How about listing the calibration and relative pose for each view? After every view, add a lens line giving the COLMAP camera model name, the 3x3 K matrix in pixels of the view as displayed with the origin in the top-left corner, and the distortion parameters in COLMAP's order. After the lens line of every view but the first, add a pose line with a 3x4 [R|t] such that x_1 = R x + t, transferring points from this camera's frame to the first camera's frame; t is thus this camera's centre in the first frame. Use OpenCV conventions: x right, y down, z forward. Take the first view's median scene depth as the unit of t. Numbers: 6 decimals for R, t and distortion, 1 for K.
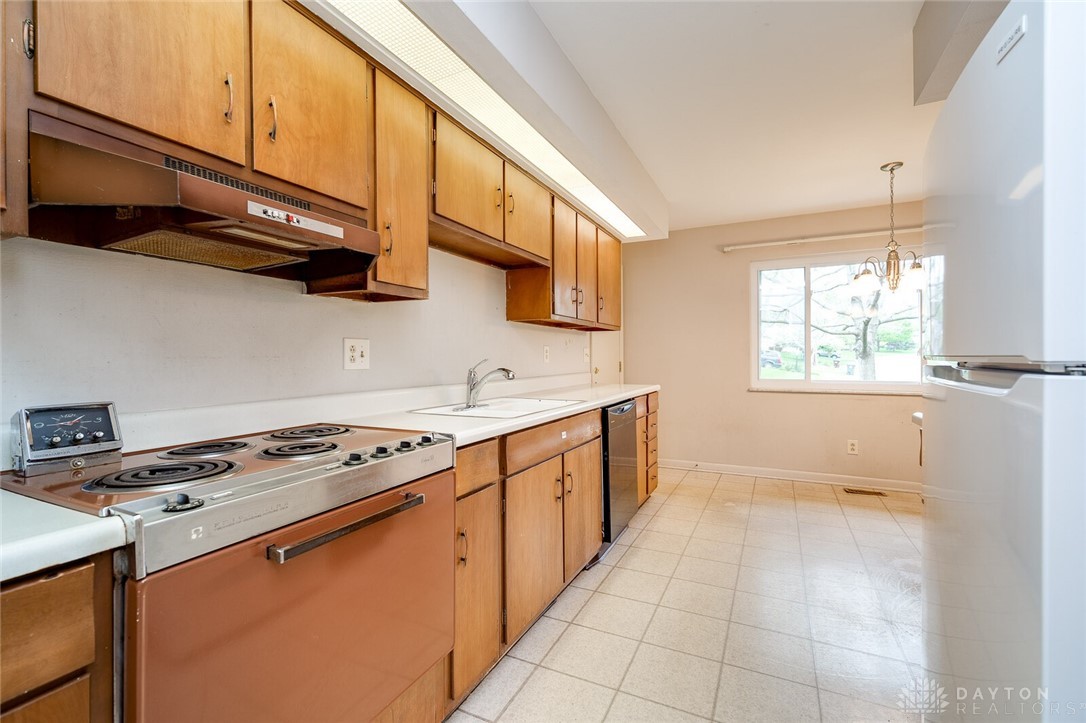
lens RADIAL K [[474.2, 0, 542.1], [0, 474.2, 357.9], [0, 0, 1]] dist [0.001332, 0.000085]
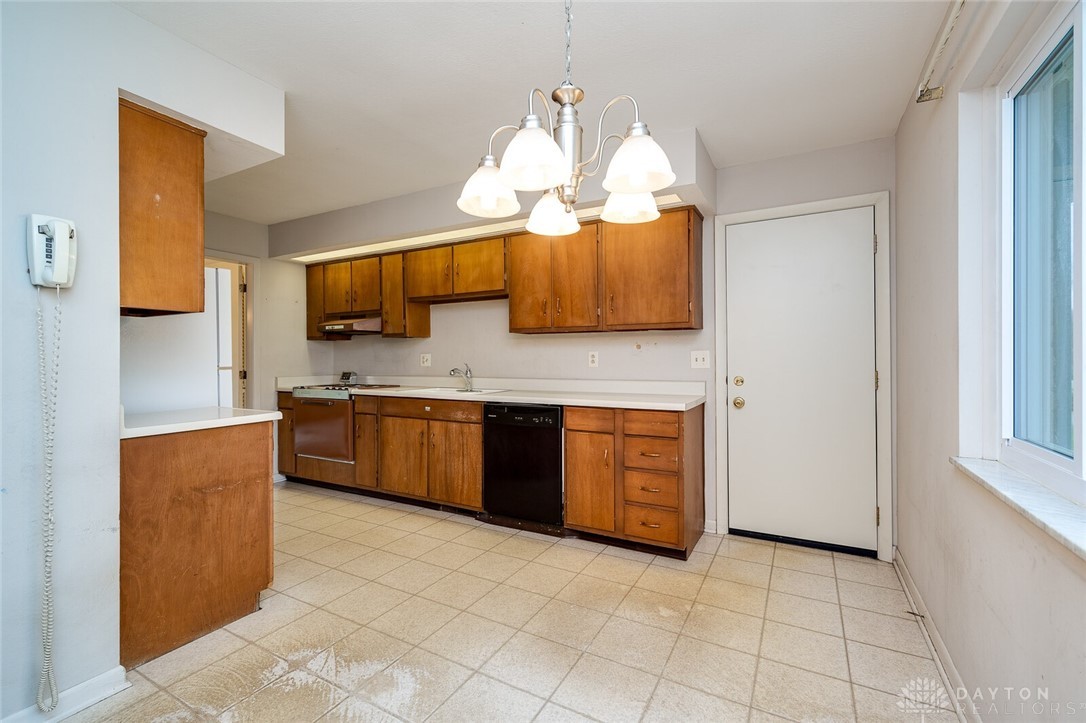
lens RADIAL K [[474.2, 0, 540.2], [0, 474.2, 360.0], [0, 0, 1]] dist [0.001332, 0.000085]
pose [[-0.052781, 0.006302, -0.998586, 1.604016], [-0.000548, 0.999980, 0.006339, -0.019625], [0.998606, 0.000882, -0.052776, 1.402491]]
